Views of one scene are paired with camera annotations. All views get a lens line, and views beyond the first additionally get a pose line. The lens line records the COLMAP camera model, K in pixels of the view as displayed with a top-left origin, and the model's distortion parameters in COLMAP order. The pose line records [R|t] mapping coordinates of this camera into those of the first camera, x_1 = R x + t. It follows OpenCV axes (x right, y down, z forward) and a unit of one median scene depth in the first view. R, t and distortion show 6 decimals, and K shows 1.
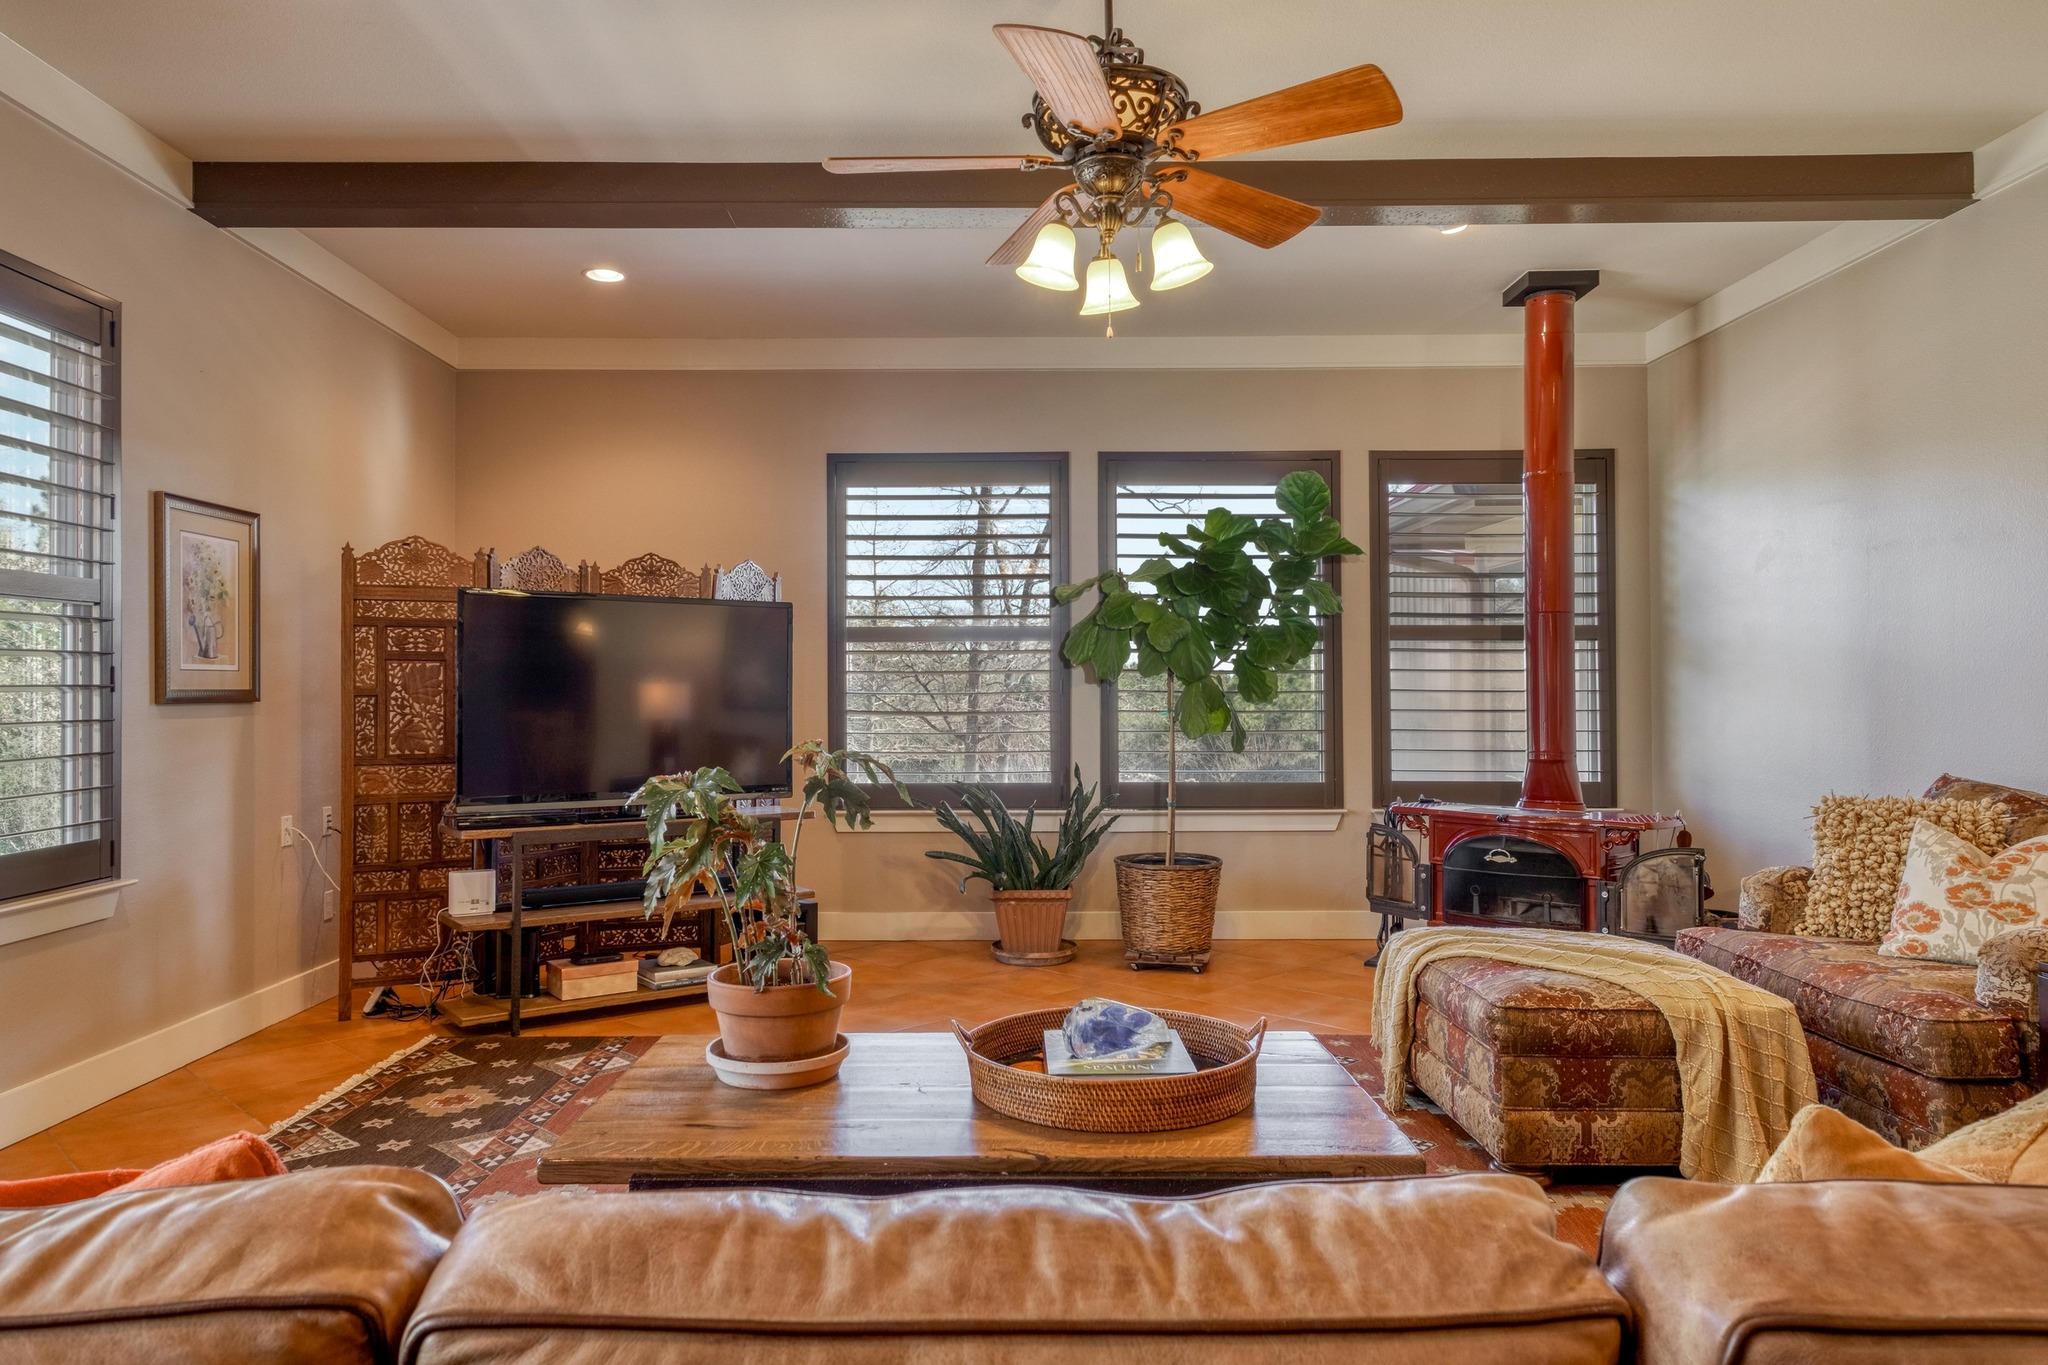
lens RADIAL K [[1320.1, 0, 1018.7], [0, 1320.1, 686.5], [0, 0, 1]] dist [0.001378, 0.000153]
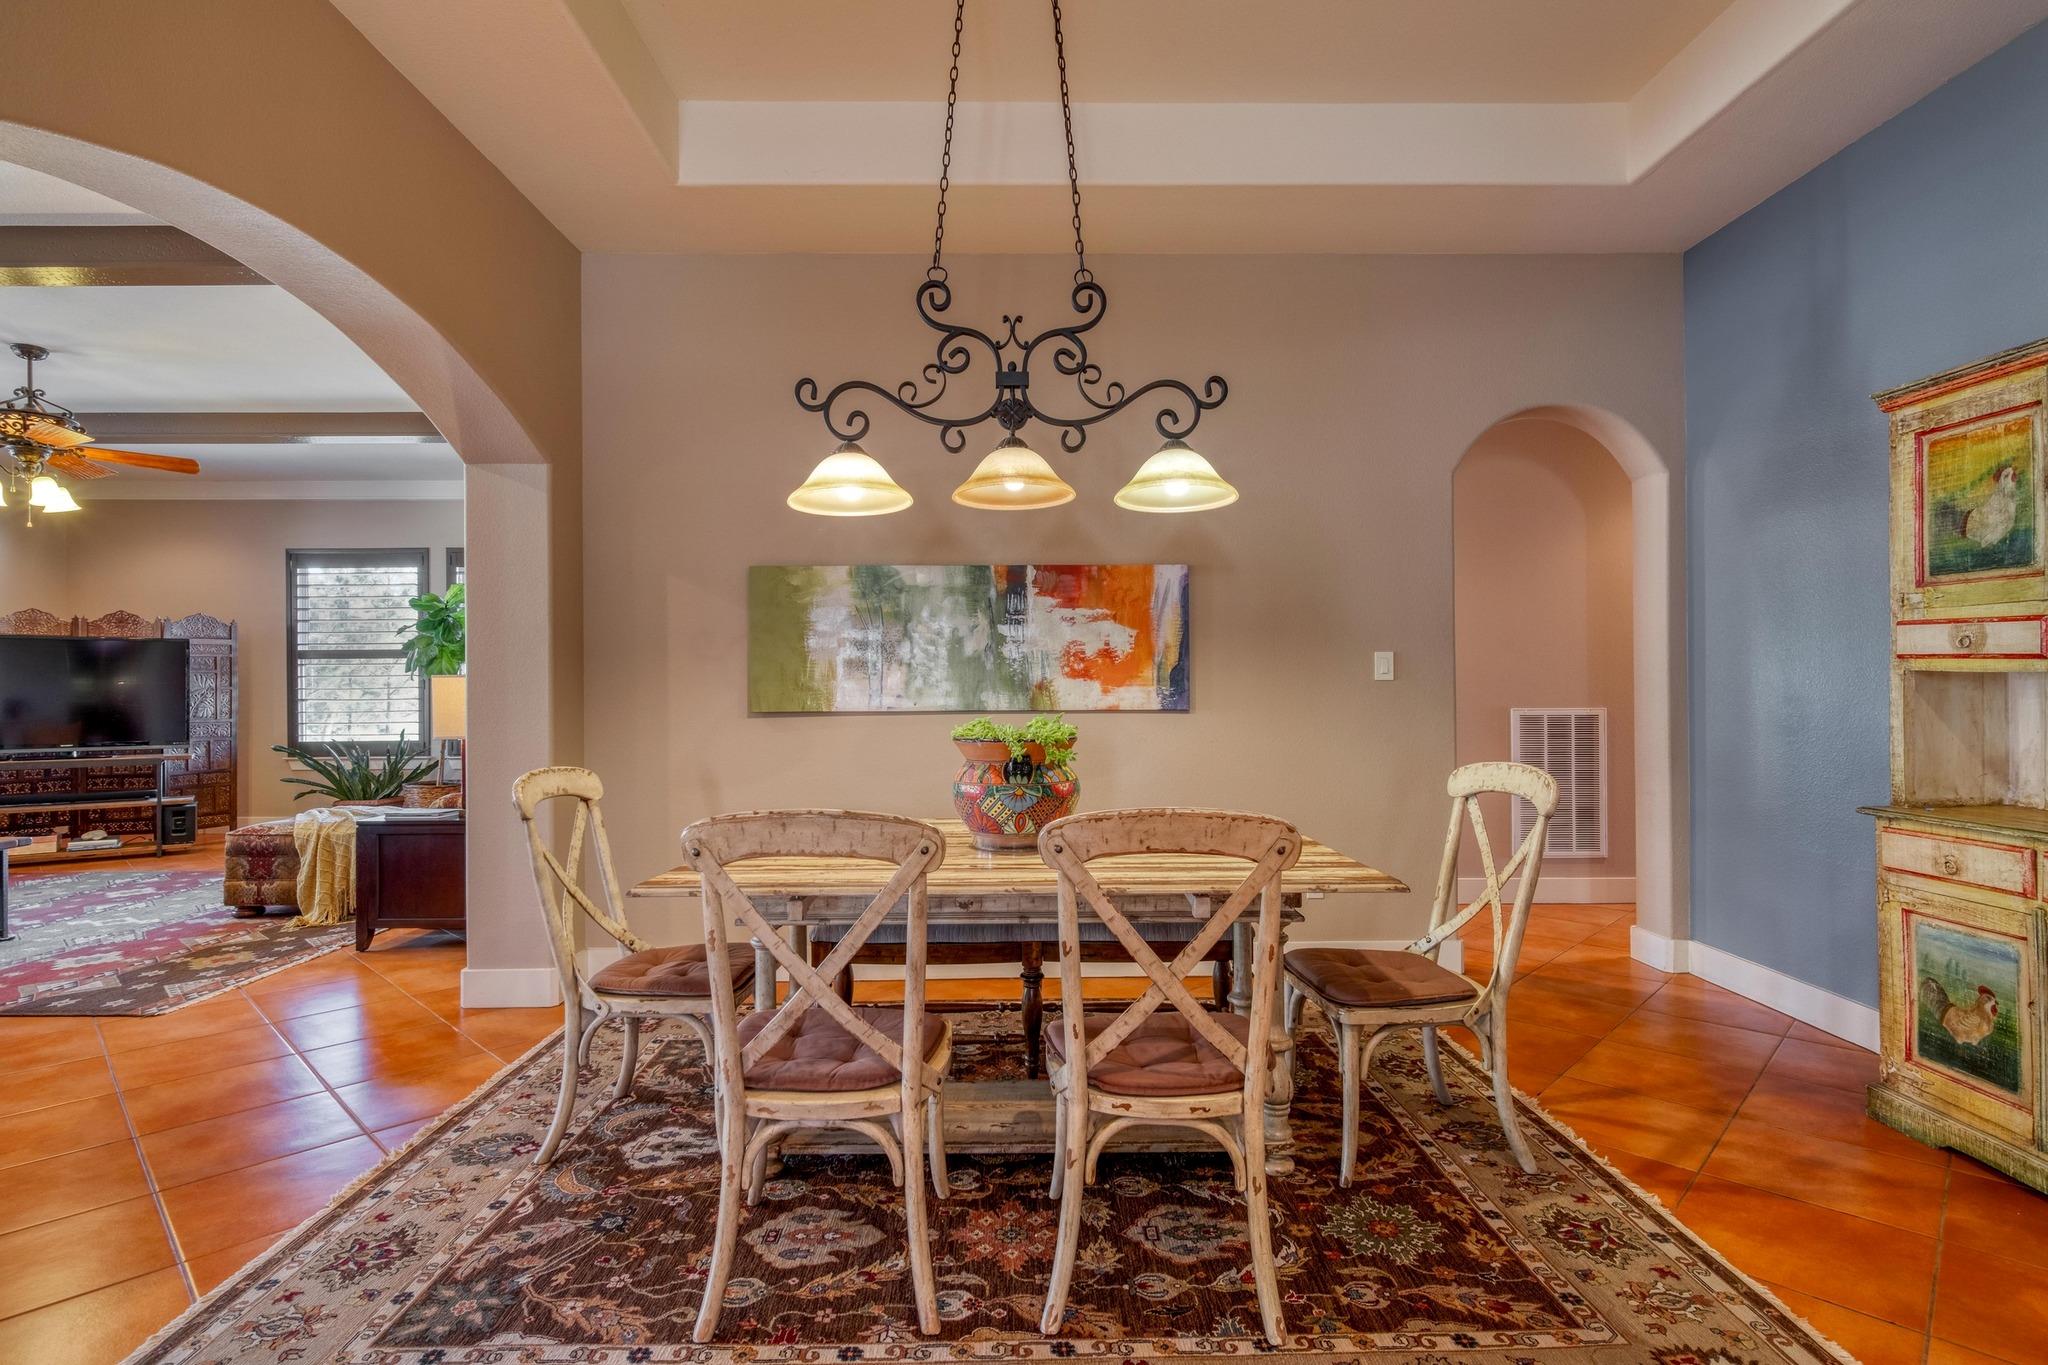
lens RADIAL K [[1016.8, 0, 1018.2], [0, 1016.8, 685.0], [0, 0, 1]] dist [0.001007, 0.001382]
pose [[0.999864, -0.003733, 0.016038, 1.033375], [0.003652, 0.999980, 0.005078, -0.004626], [-0.016057, -0.005019, 0.999858, -0.440078]]
